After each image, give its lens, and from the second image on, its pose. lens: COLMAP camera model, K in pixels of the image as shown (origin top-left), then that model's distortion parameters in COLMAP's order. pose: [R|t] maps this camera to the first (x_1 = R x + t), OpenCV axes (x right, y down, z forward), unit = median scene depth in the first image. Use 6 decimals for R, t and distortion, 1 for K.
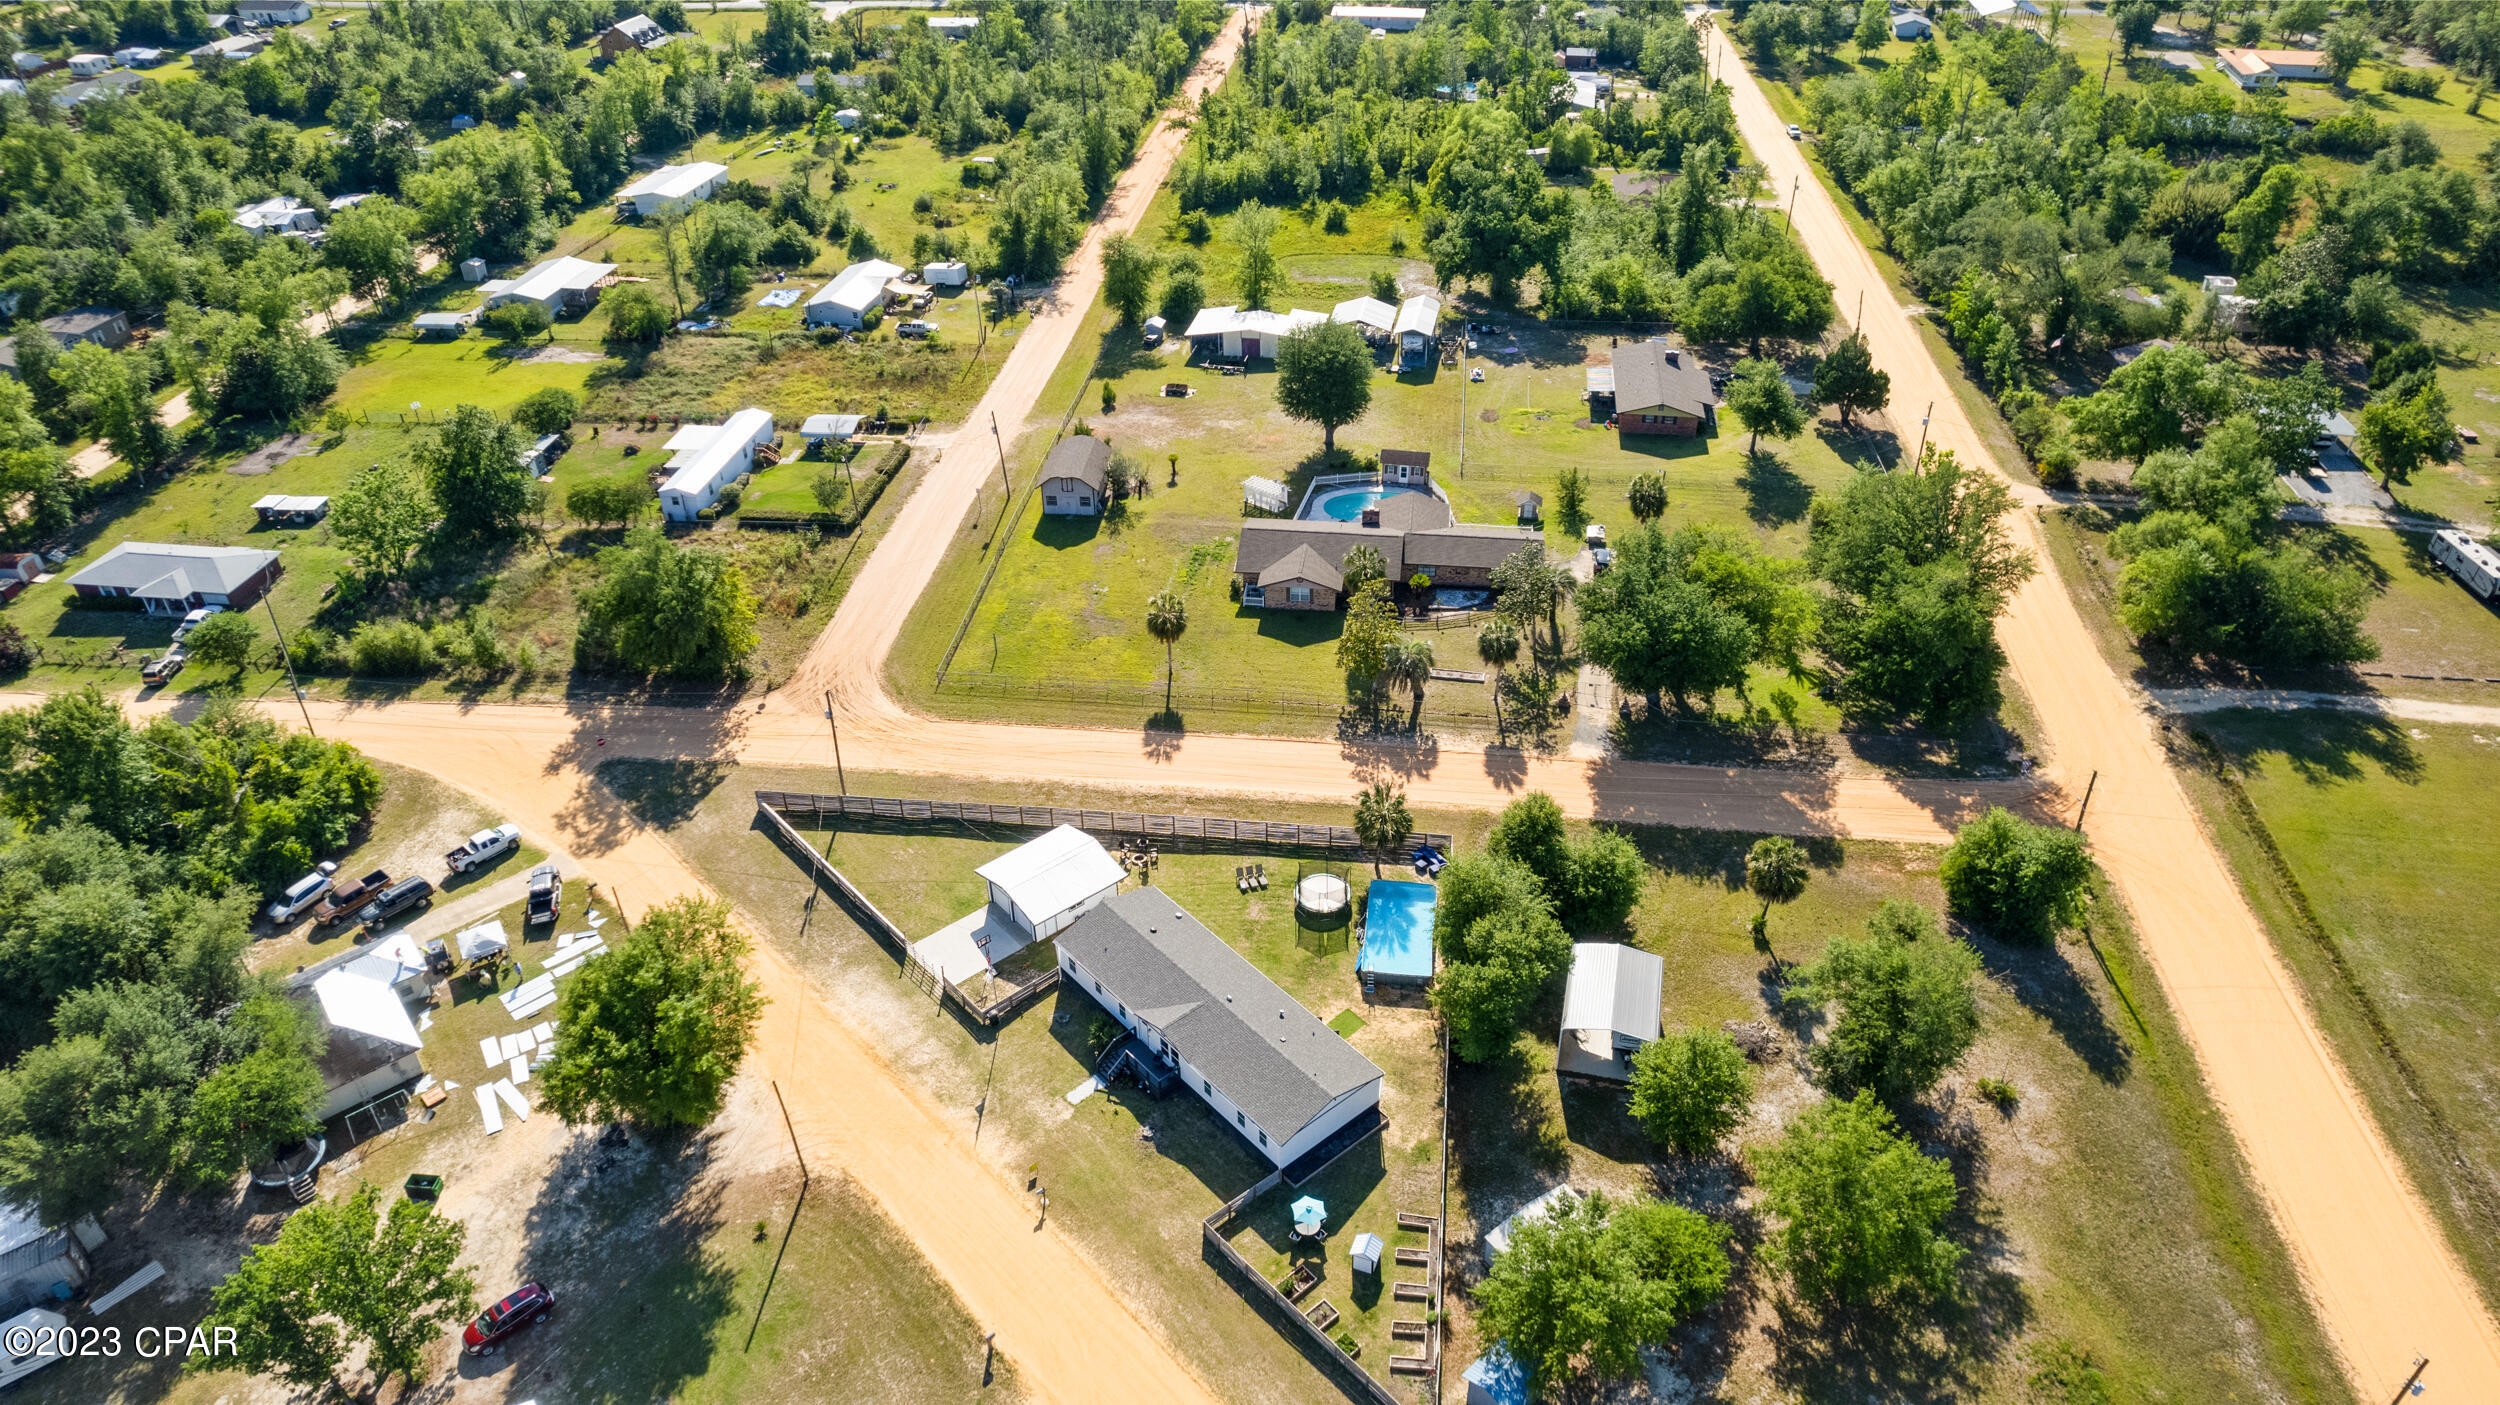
lens RADIAL K [[1605.9, 0, 1250.0], [0, 1605.9, 702.5], [0, 0, 1]] dist [-0.070715, 0.057347]
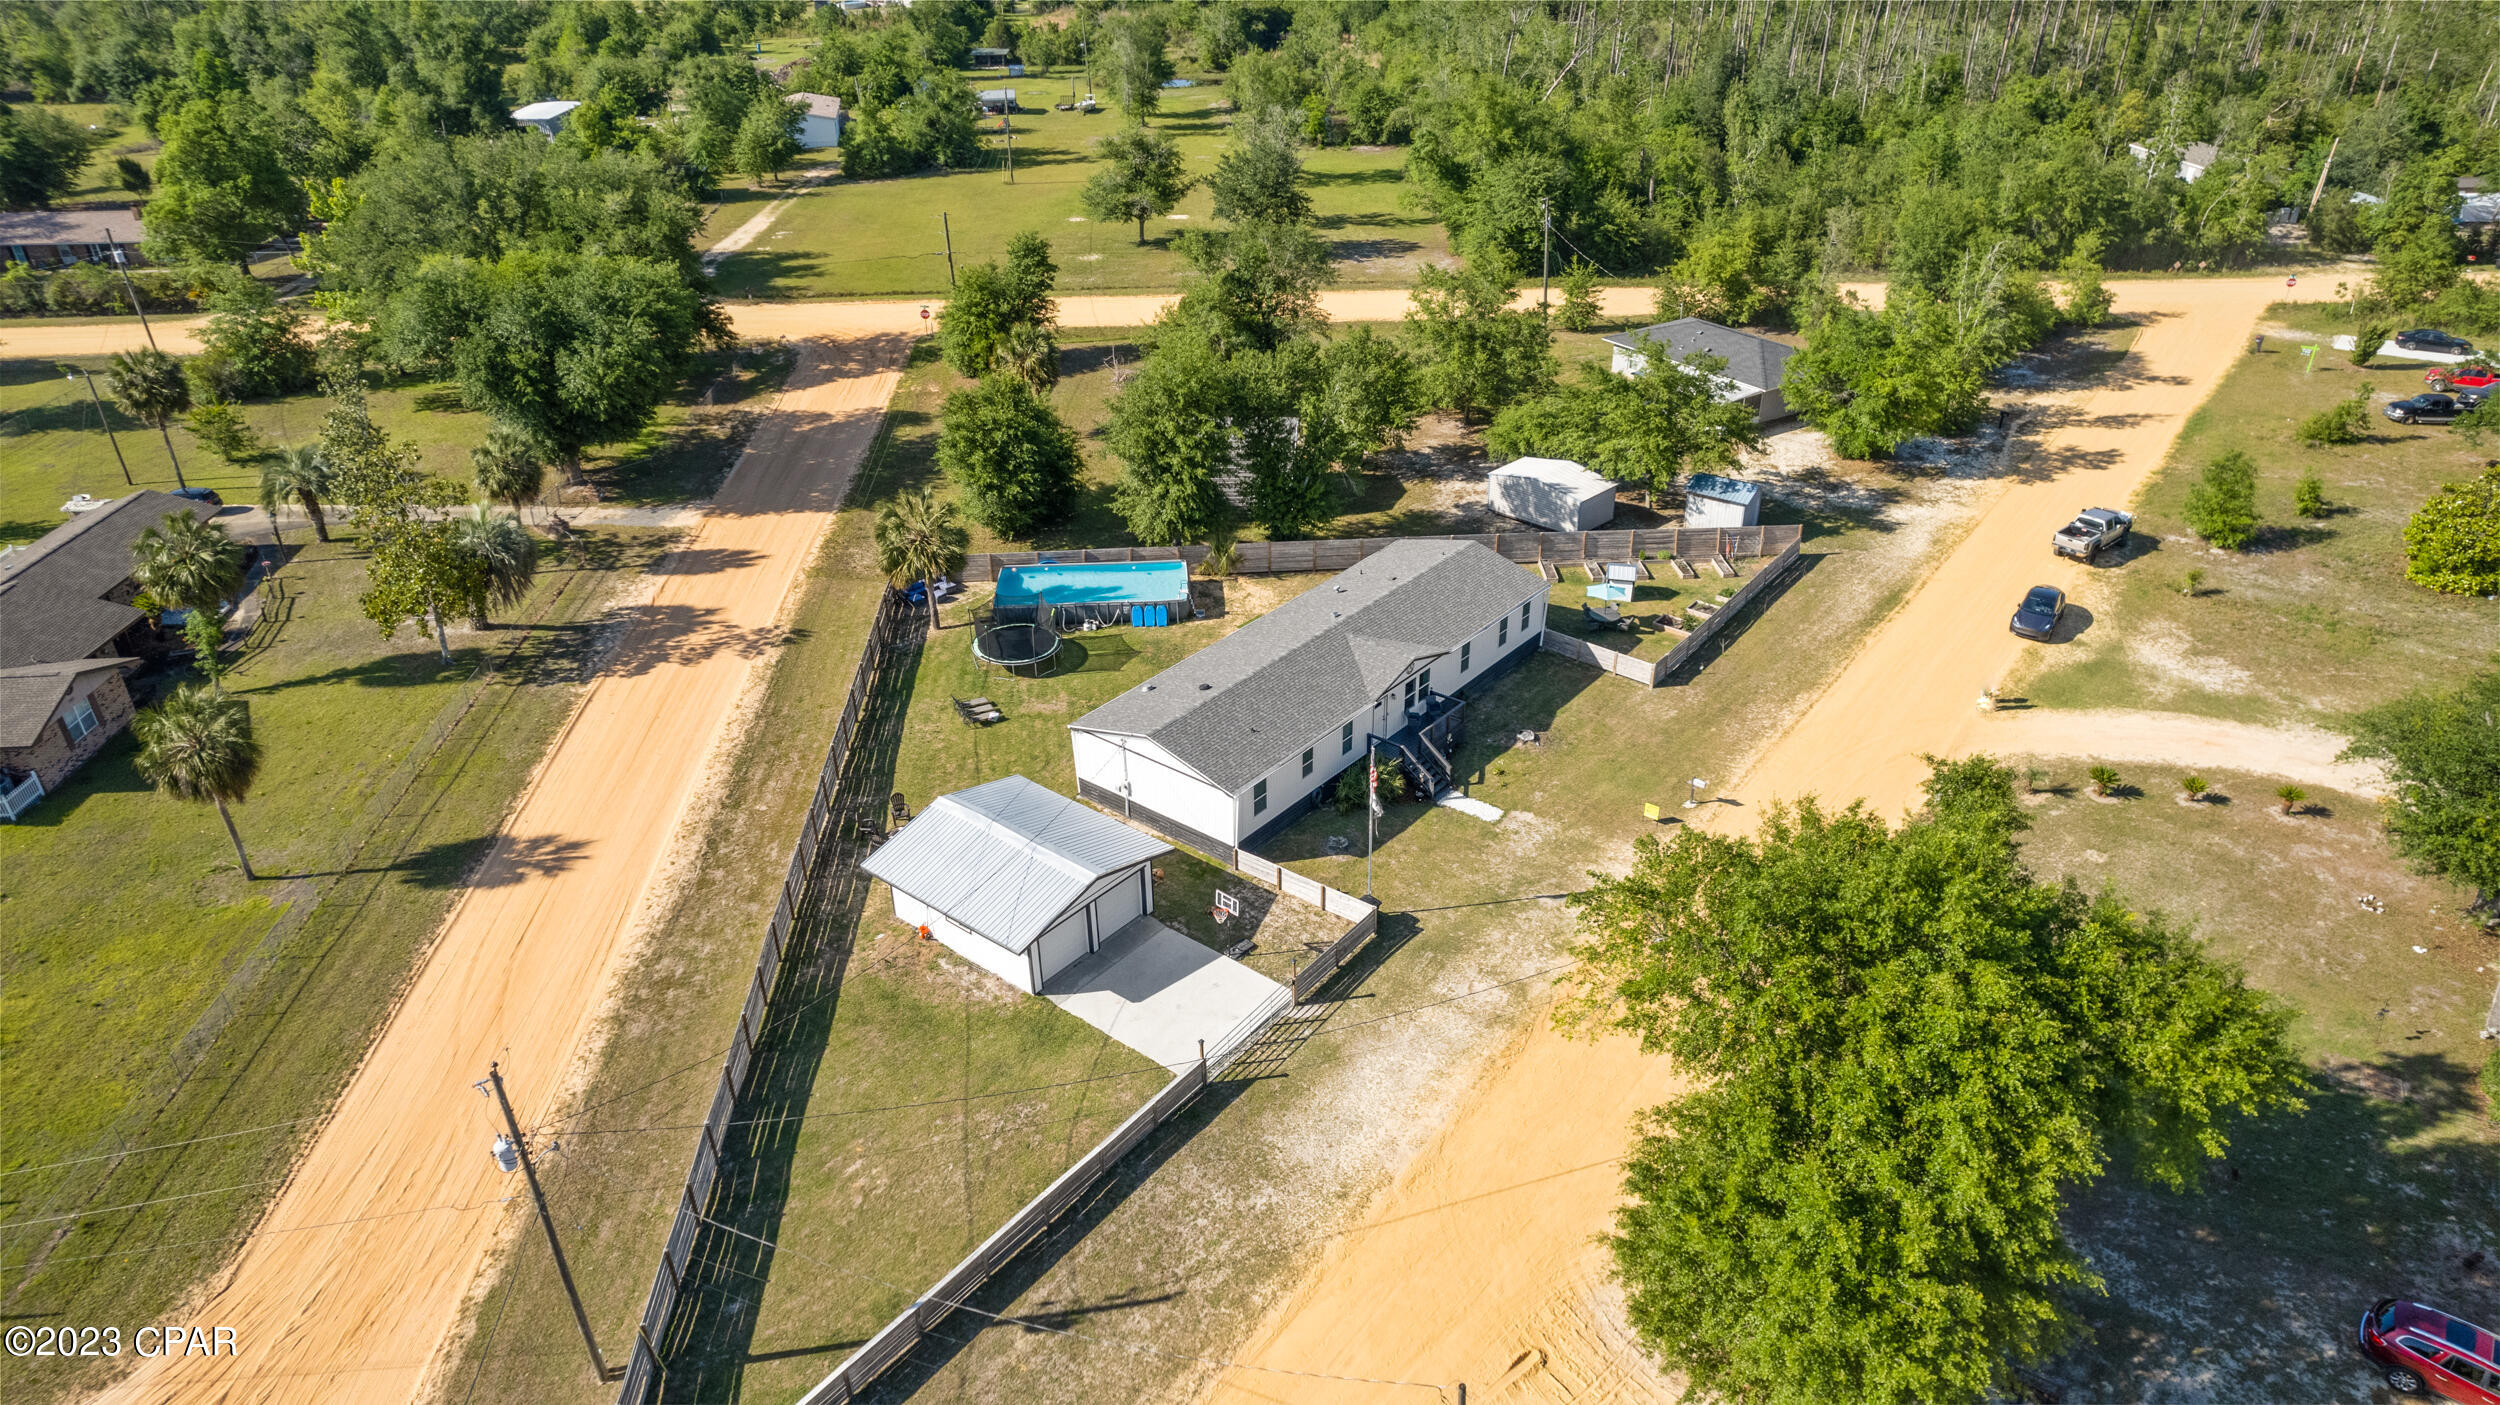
lens RADIAL K [[1601.1, 0, 1250.0], [0, 1601.1, 702.5], [0, 0, 1]] dist [-0.067242, -0.001600]
pose [[-0.186542, -0.457719, 0.869307, -0.626711], [0.571278, 0.669331, 0.475014, -0.135603], [-0.799277, 0.585226, 0.136627, 0.978457]]
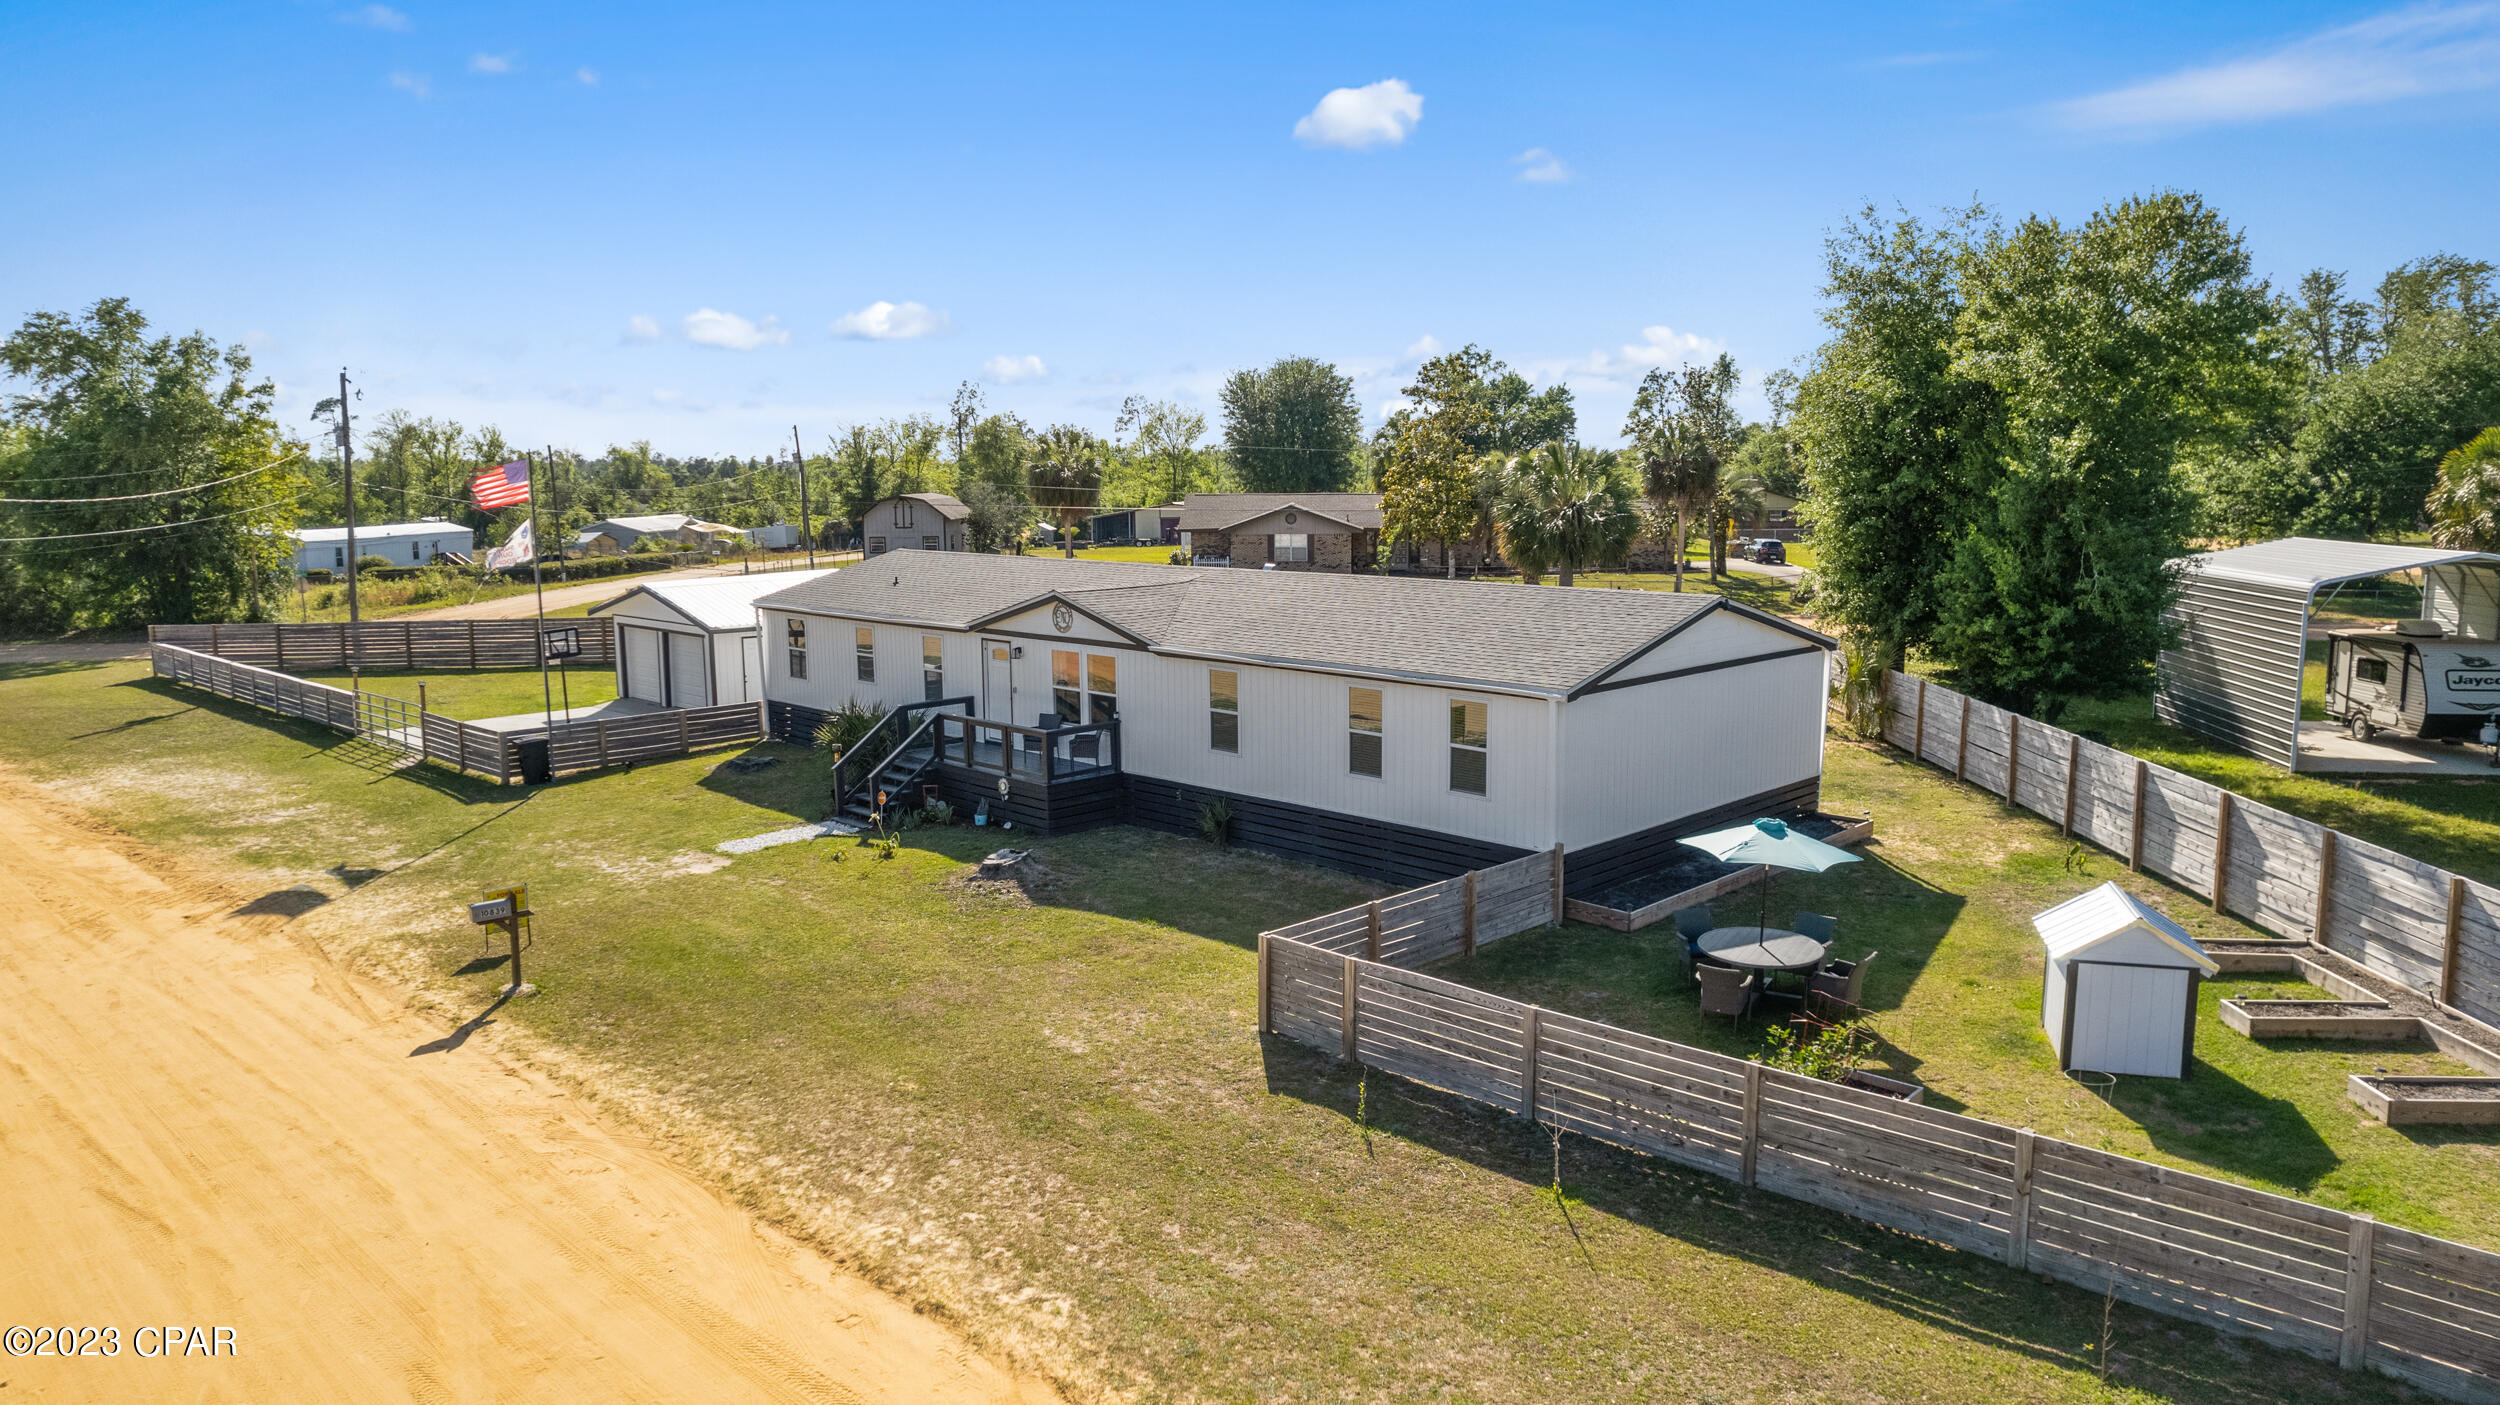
lens RADIAL K [[1605.9, 0, 1250.0], [0, 1605.9, 702.5], [0, 0, 1]] dist [-0.070715, 0.057347]
pose [[0.996663, 0.001032, 0.081621, -0.043842], [0.035601, 0.894308, -0.446034, 0.358768], [-0.073455, 0.447451, 0.891287, 0.740738]]
